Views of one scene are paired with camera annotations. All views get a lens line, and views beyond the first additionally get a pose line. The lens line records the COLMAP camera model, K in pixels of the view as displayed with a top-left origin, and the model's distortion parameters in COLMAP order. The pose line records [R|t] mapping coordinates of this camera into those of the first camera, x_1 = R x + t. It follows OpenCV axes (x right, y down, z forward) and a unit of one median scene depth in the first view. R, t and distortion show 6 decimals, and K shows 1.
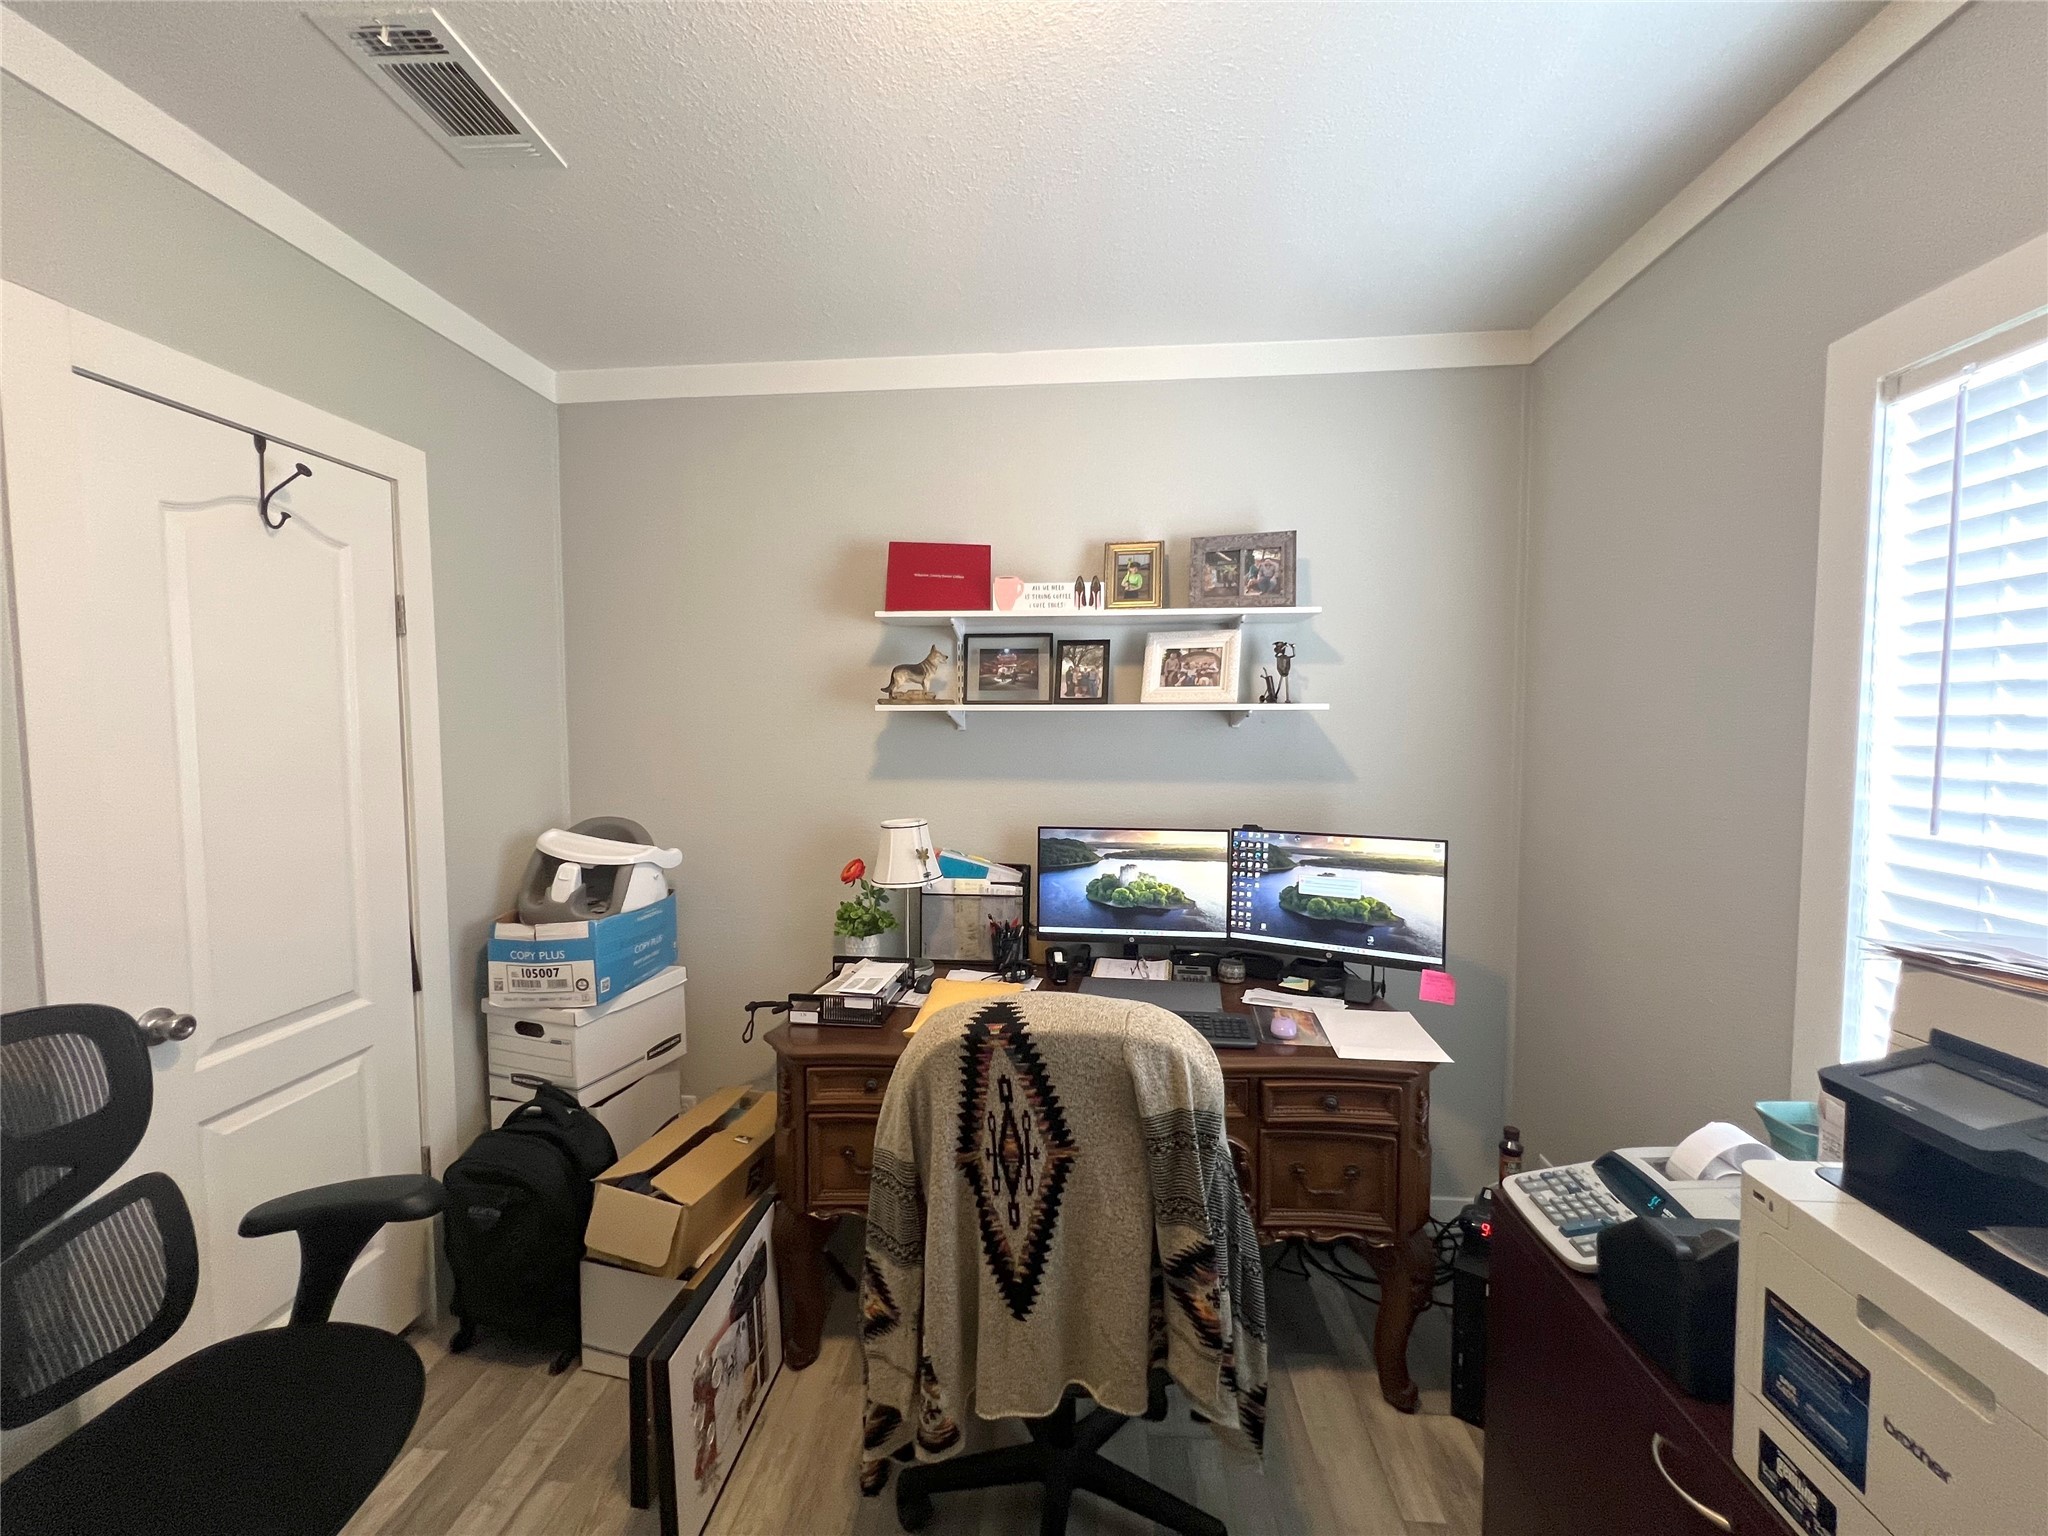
lens RADIAL K [[826.4, 0, 1021.3], [0, 826.4, 764.9], [0, 0, 1]] dist [-0.001127, -0.000317]
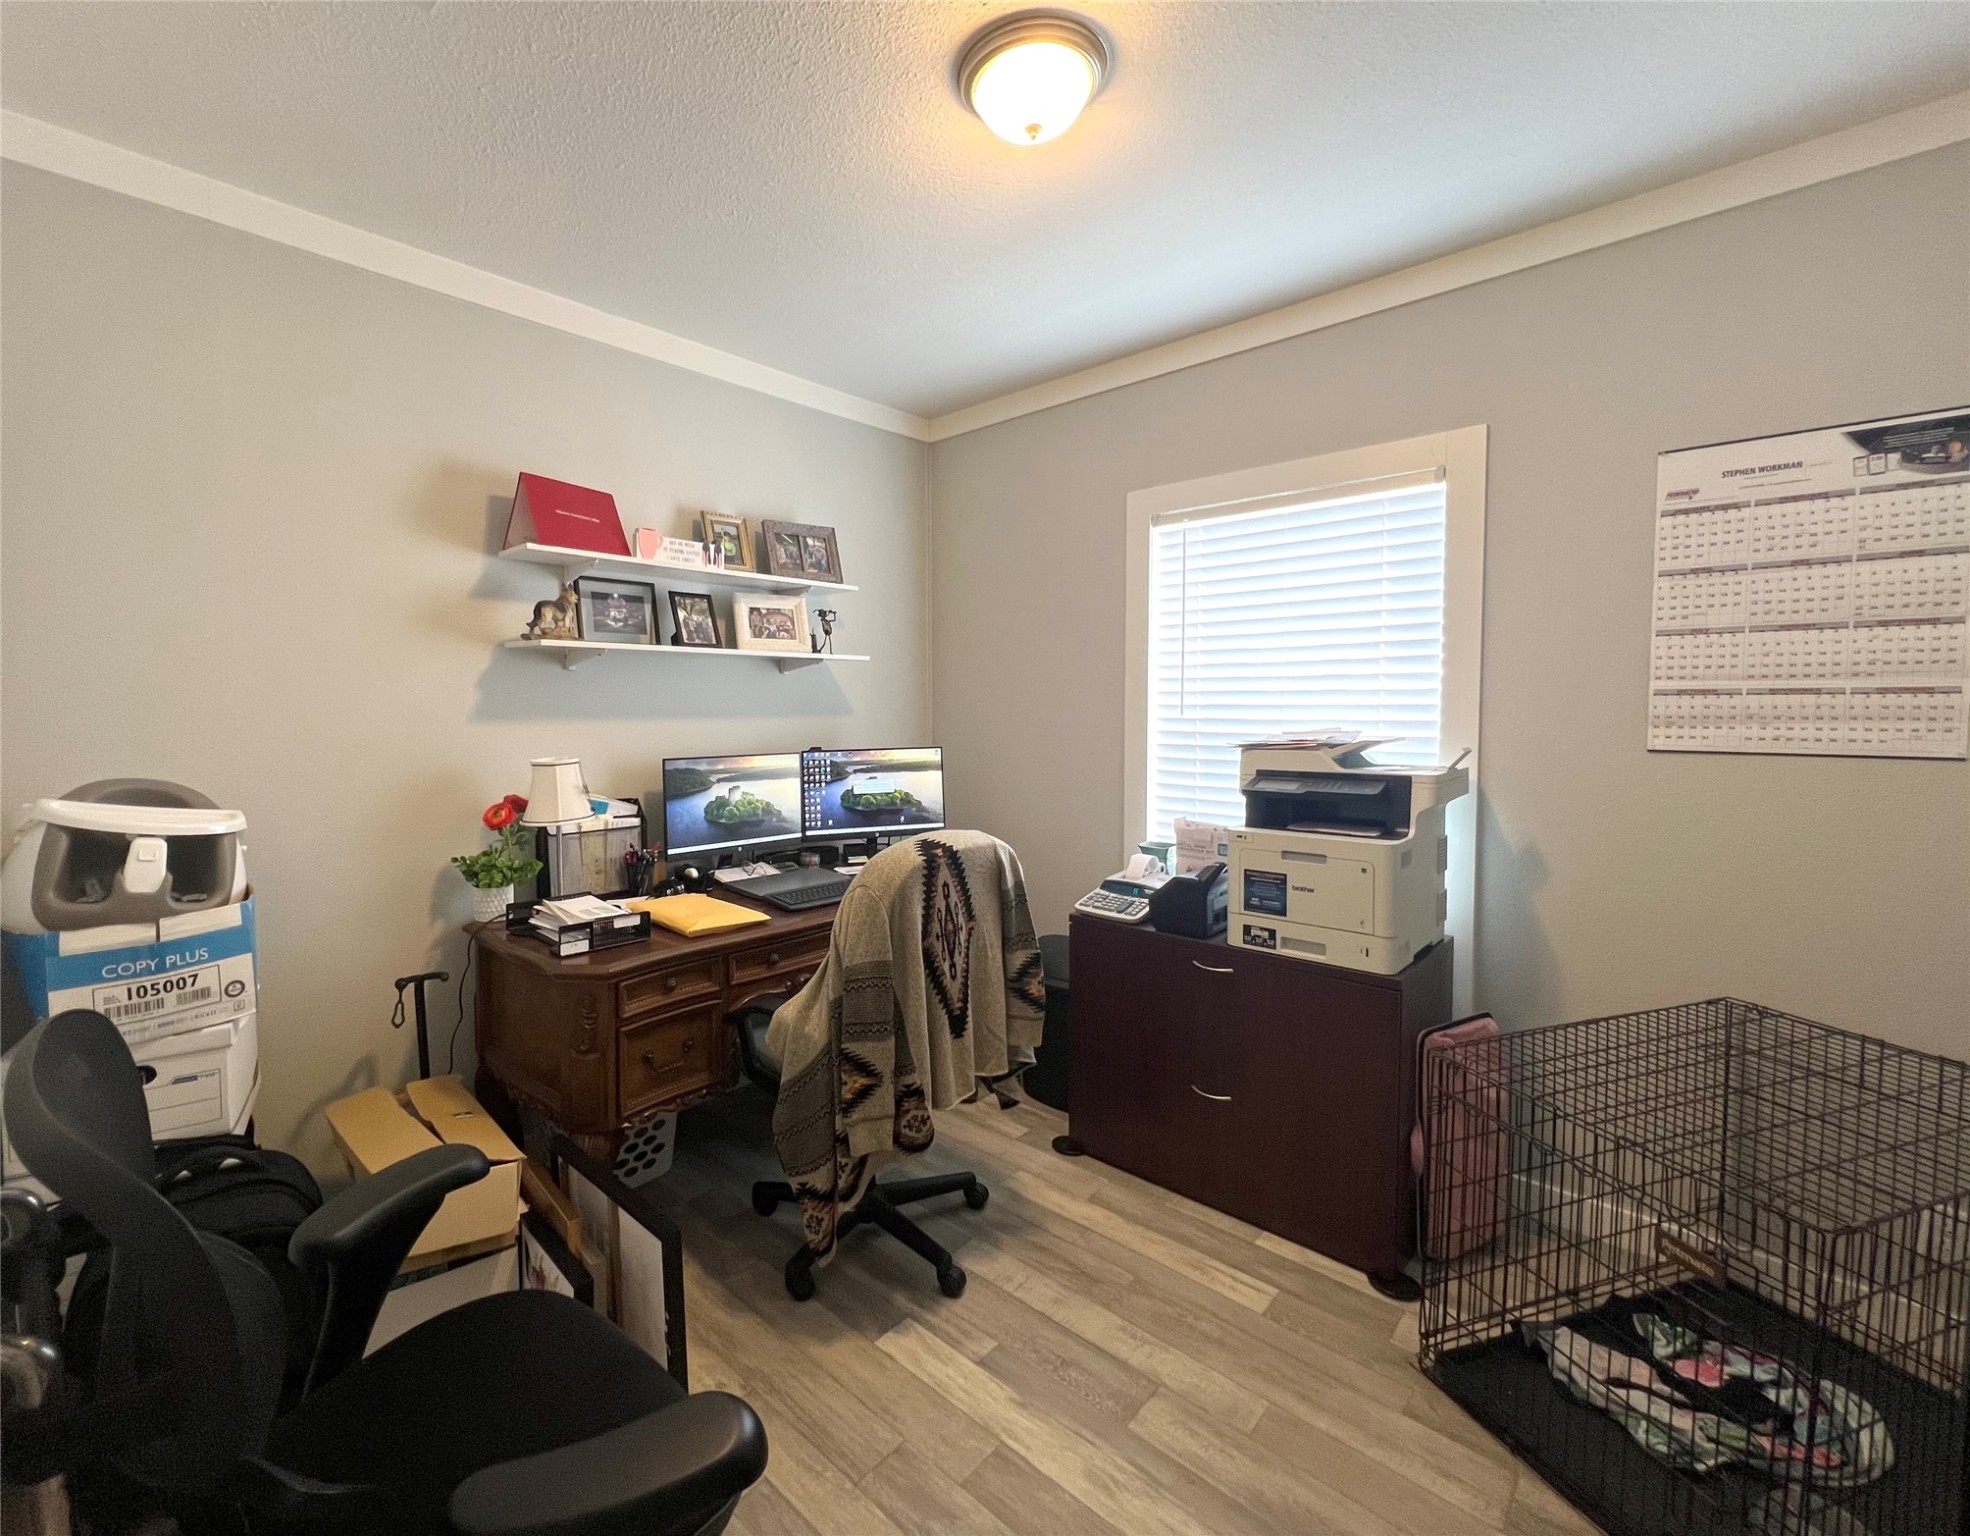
lens RADIAL K [[857.3, 0, 910.7], [0, 857.3, 730.0], [0, 0, 1]] dist [0.004315, 0.001099]
pose [[0.632896, -0.025637, 0.773812, -0.676130], [0.038930, 0.999241, 0.001264, 0.049551], [-0.773257, 0.029325, 0.633414, 0.023136]]
